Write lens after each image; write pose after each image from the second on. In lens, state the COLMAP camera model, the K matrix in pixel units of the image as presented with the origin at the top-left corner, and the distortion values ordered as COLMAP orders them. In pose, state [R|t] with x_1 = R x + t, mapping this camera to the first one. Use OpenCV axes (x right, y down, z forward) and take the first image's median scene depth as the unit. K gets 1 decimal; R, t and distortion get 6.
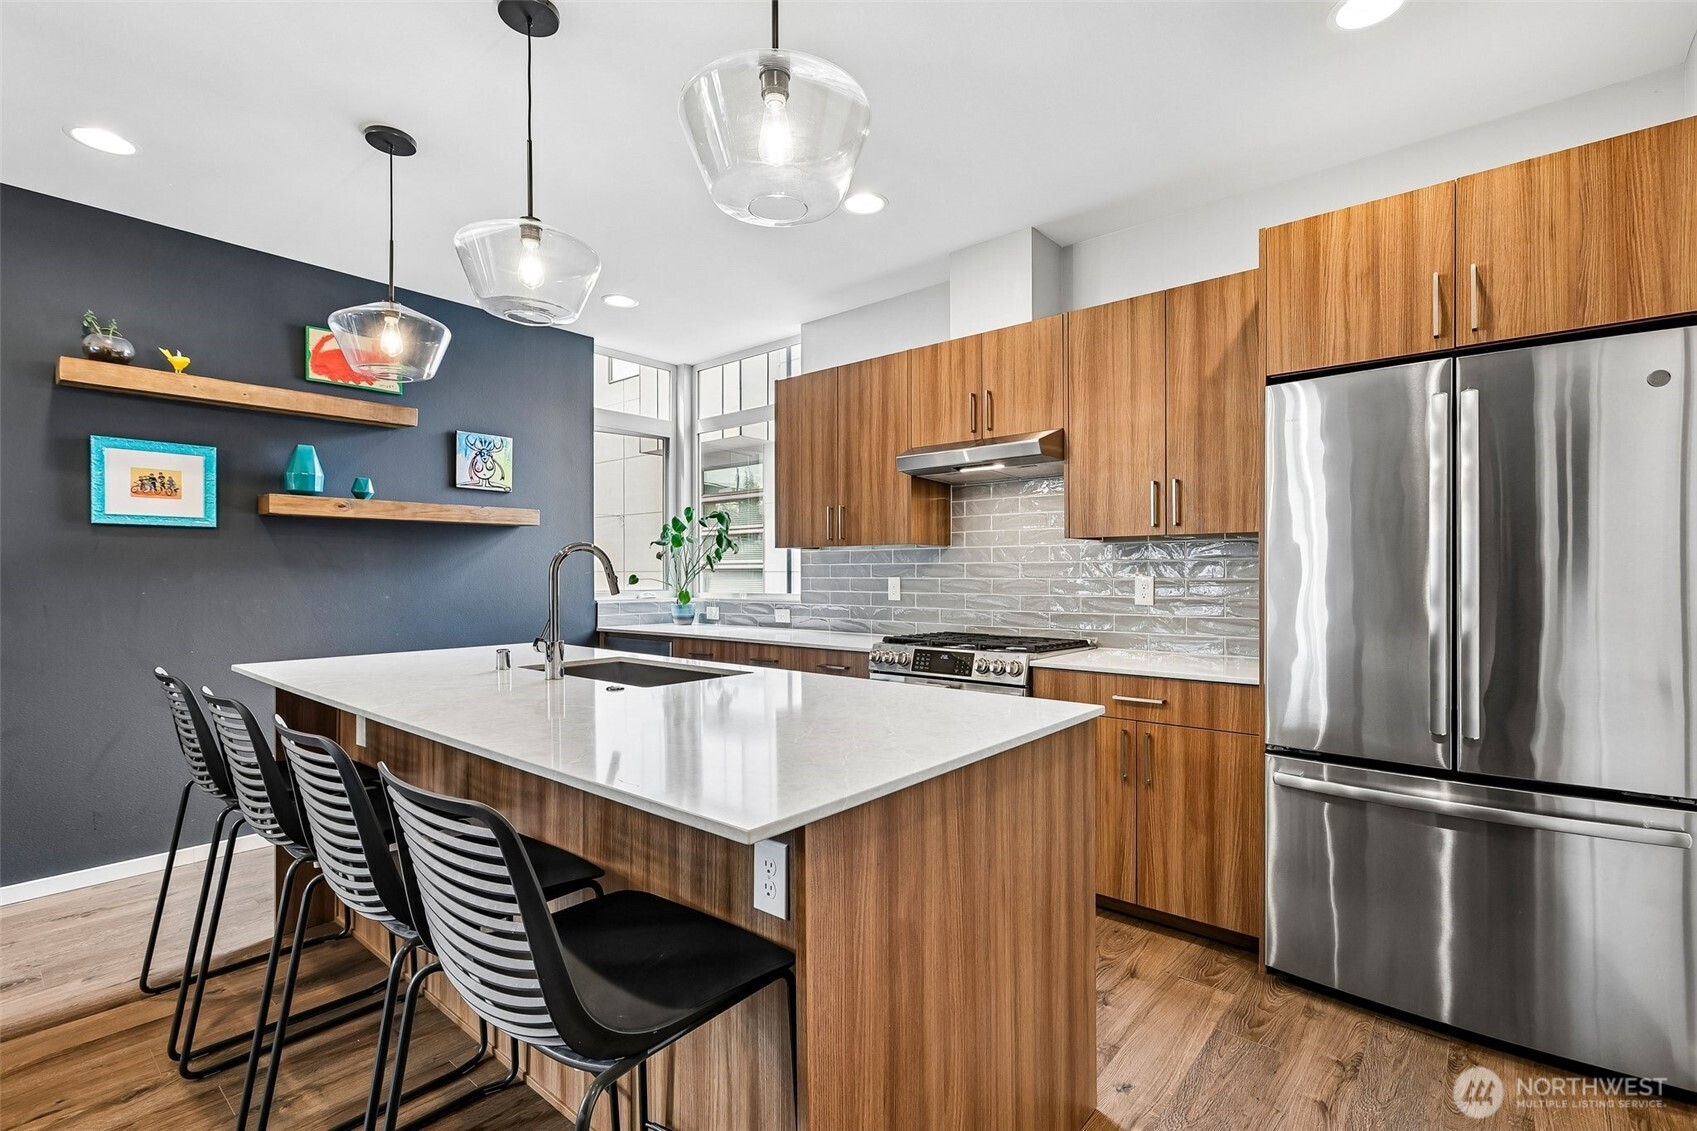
lens RADIAL K [[770.6, 0, 860.2], [0, 770.6, 573.2], [0, 0, 1]] dist [0.000558, 0.000004]
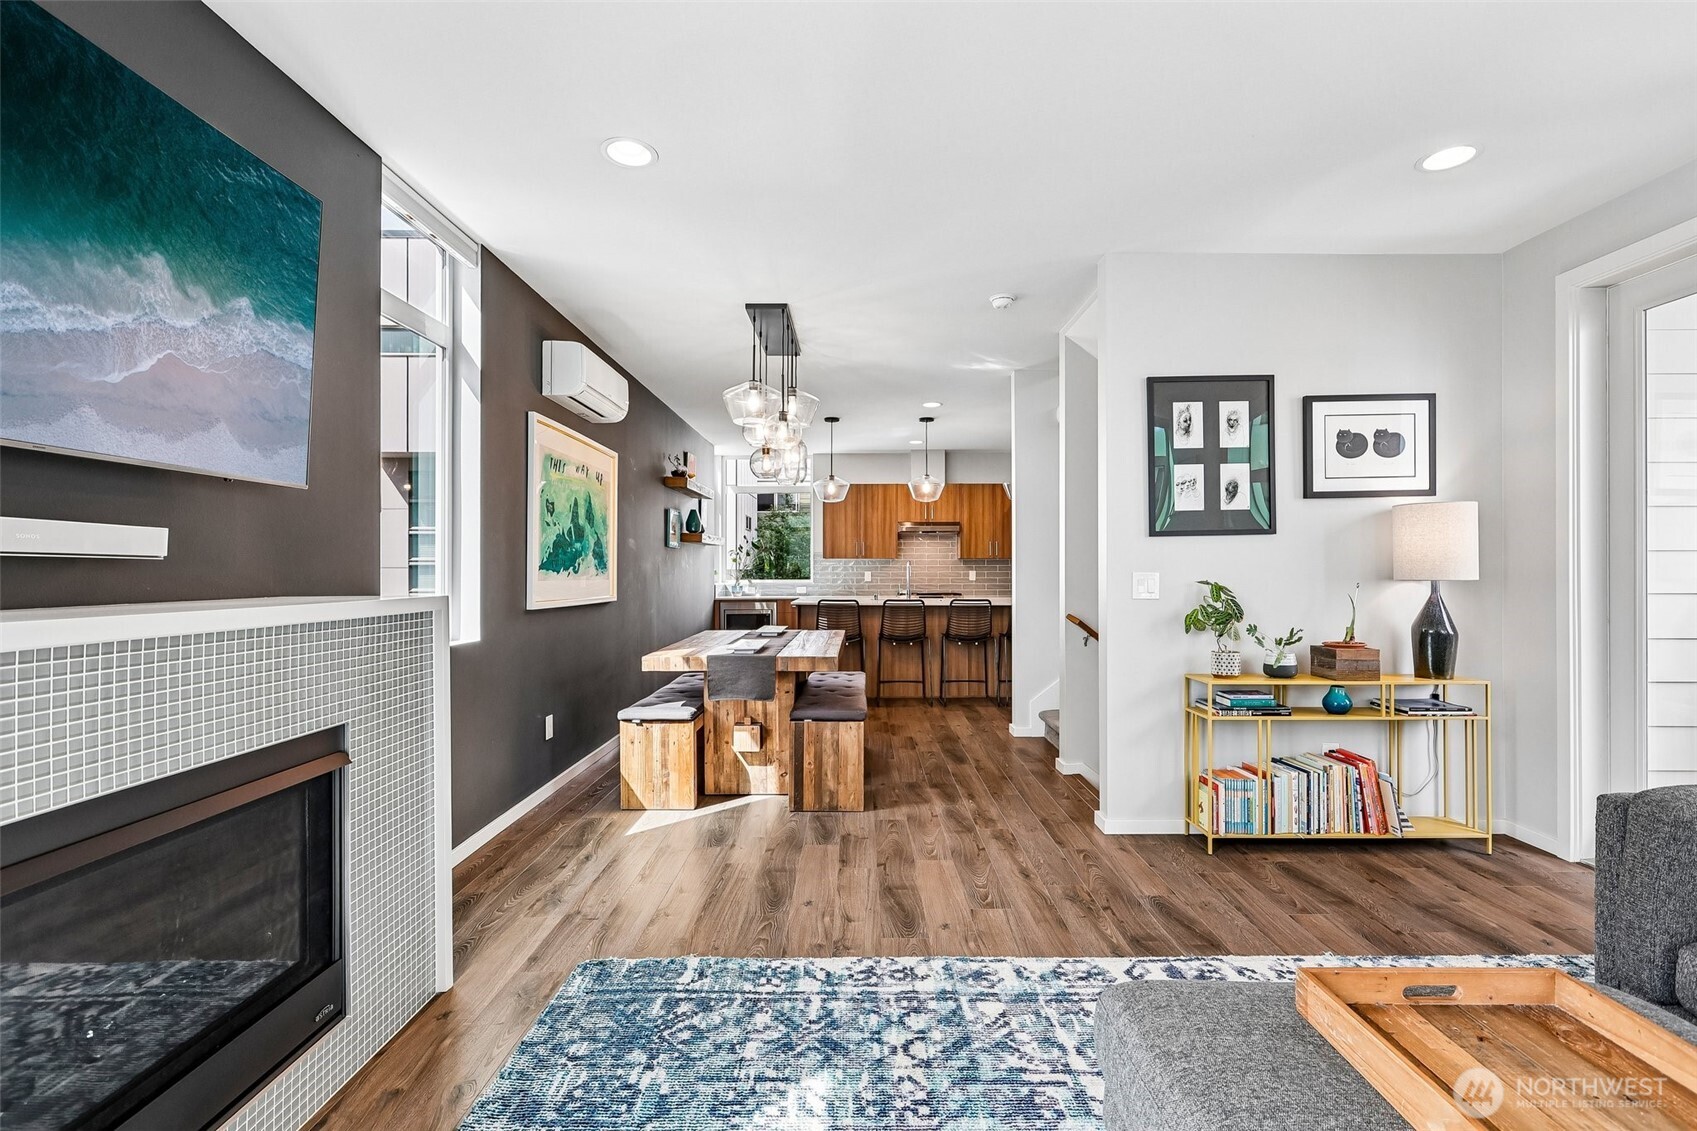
lens RADIAL K [[770.6, 0, 856.1], [0, 770.6, 565.6], [0, 0, 1]] dist [0.000558, 0.000004]
pose [[0.768625, 0.004653, 0.639683, -1.670392], [-0.000349, 0.999976, -0.006854, 0.003803], [-0.639700, 0.005045, 0.768608, -0.896005]]
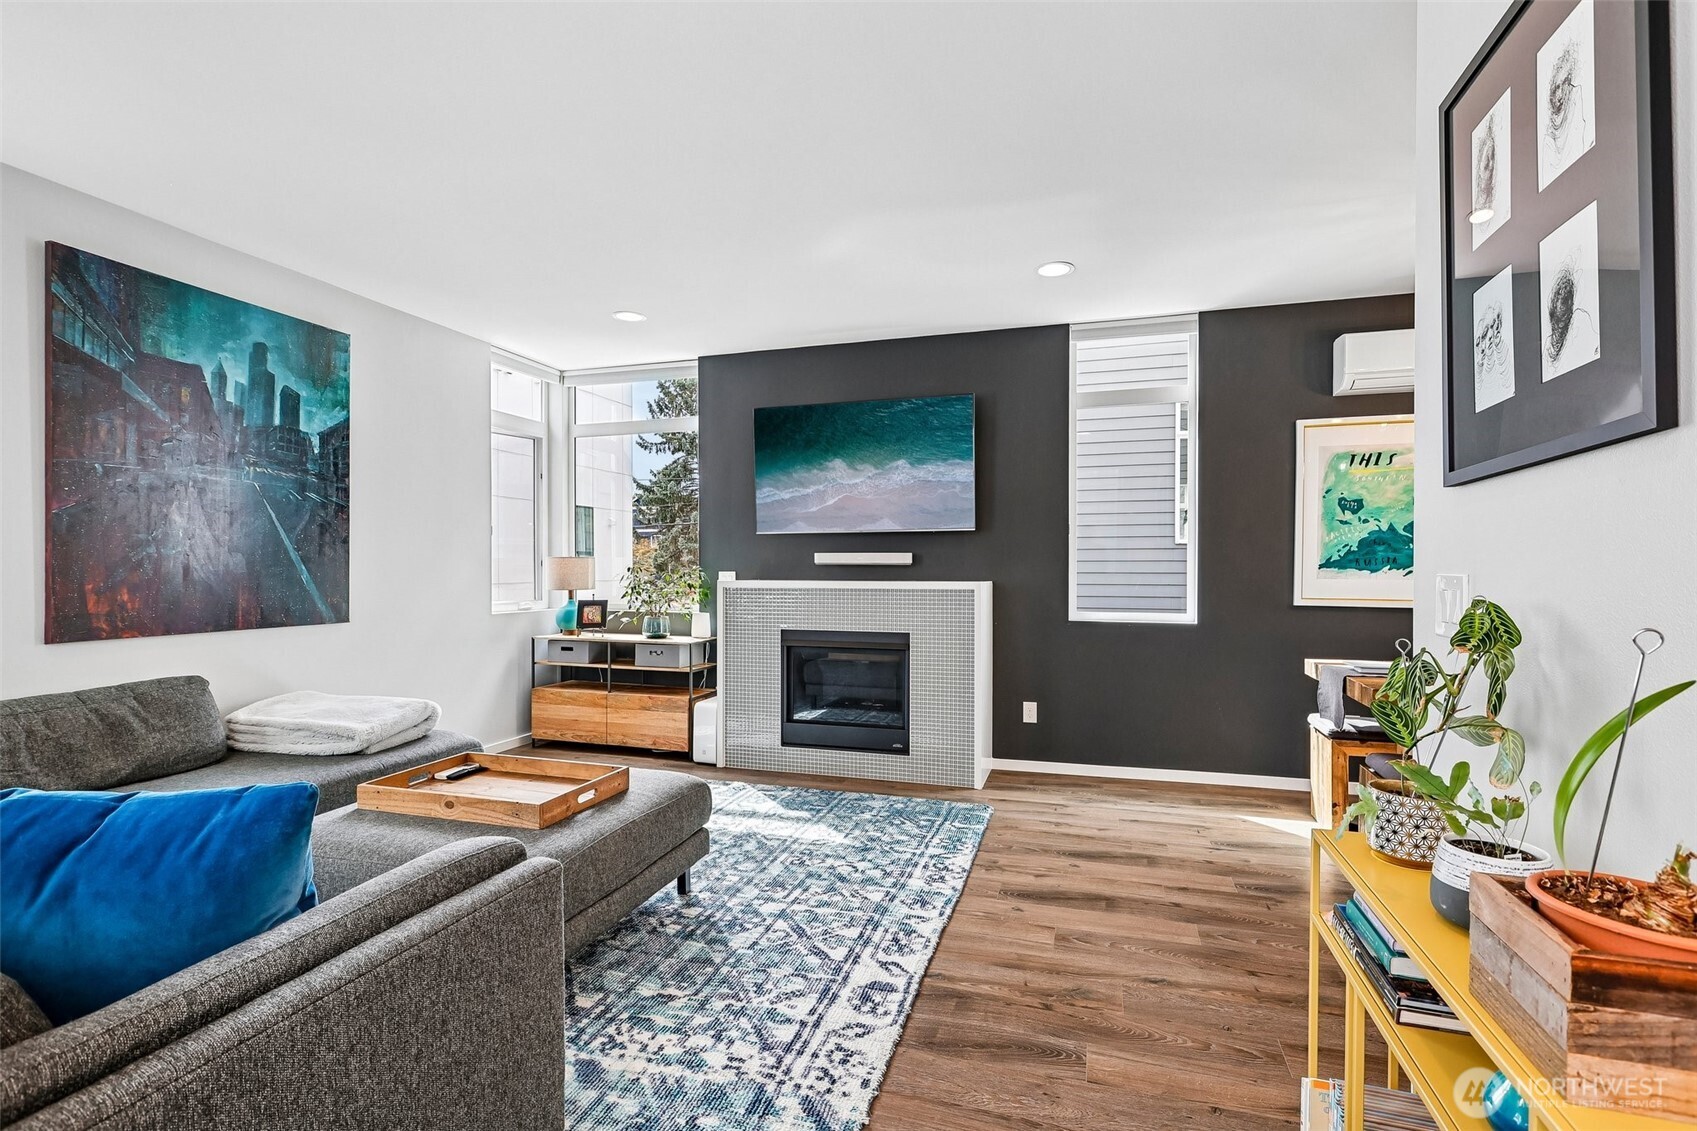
lens RADIAL K [[770.6, 0, 858.4], [0, 770.6, 567.3], [0, 0, 1]] dist [0.000558, 0.000004]
pose [[0.378940, -0.001141, -0.925421, -0.513038], [-0.000767, 0.999999, -0.001547, 0.003302], [0.925421, 0.001295, 0.378938, -0.823763]]
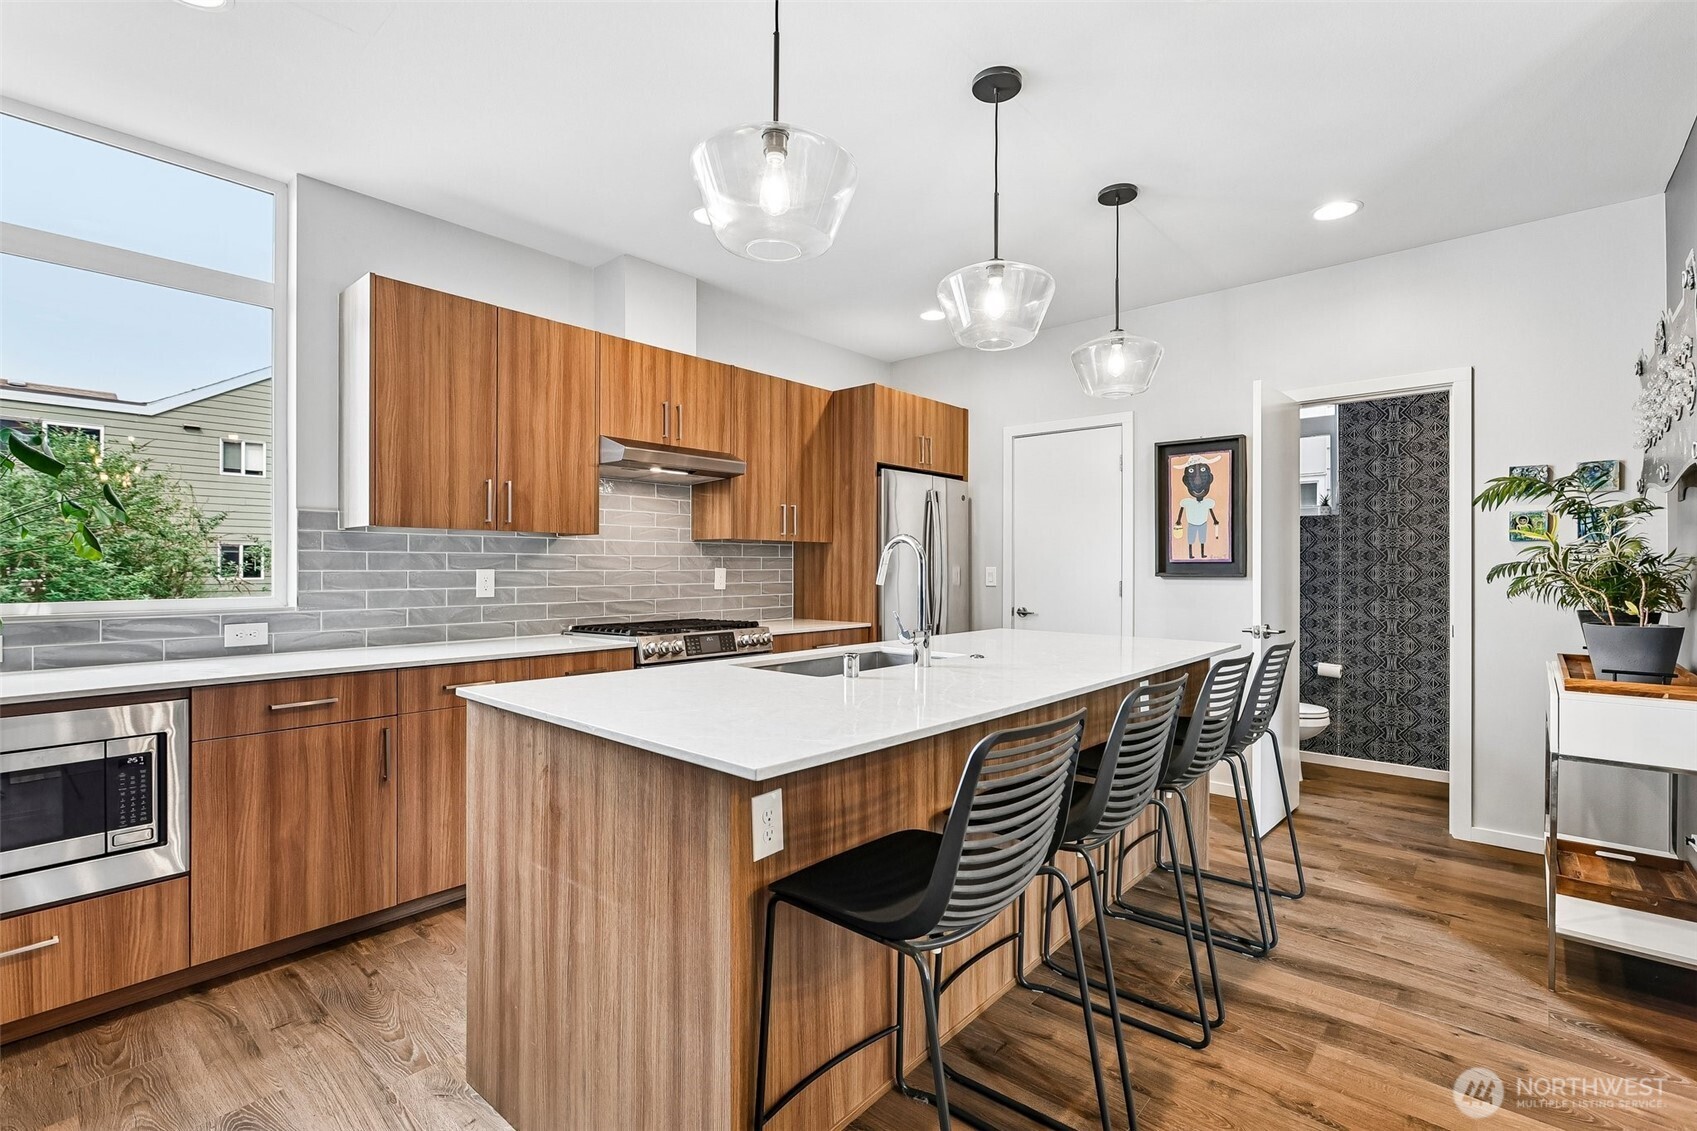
lens RADIAL K [[770.6, 0, 844.1], [0, 770.6, 565.6], [0, 0, 1]] dist [0.000558, 0.000004]
pose [[0.034880, 0.003166, 0.999387, -0.860263], [-0.004794, 0.999984, -0.003000, 0.001660], [-0.999380, -0.004687, 0.034894, 0.644107]]
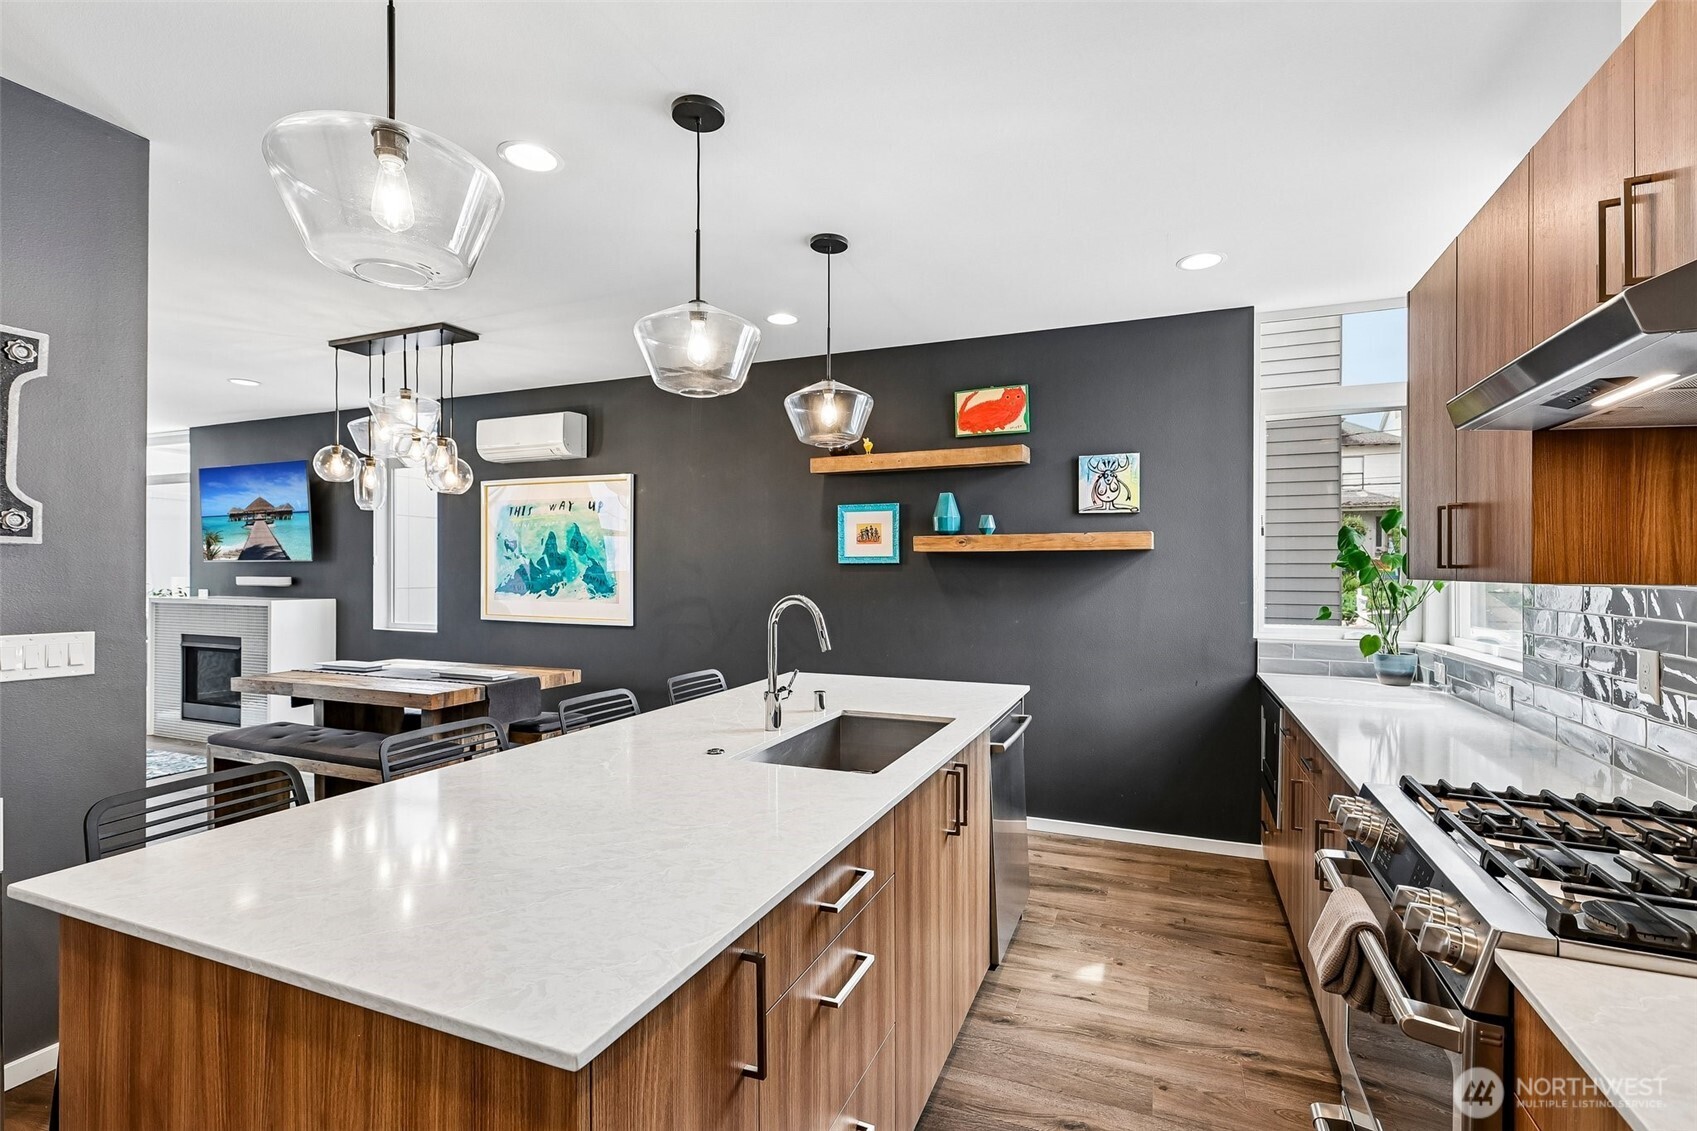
lens RADIAL K [[770.6, 0, 859.2], [0, 770.6, 571.5], [0, 0, 1]] dist [0.000558, 0.000004]
pose [[0.296308, 0.009038, -0.955050, 0.366765], [0.001405, 0.999950, 0.009899, -0.052147], [0.955092, -0.004275, 0.296280, 0.480176]]
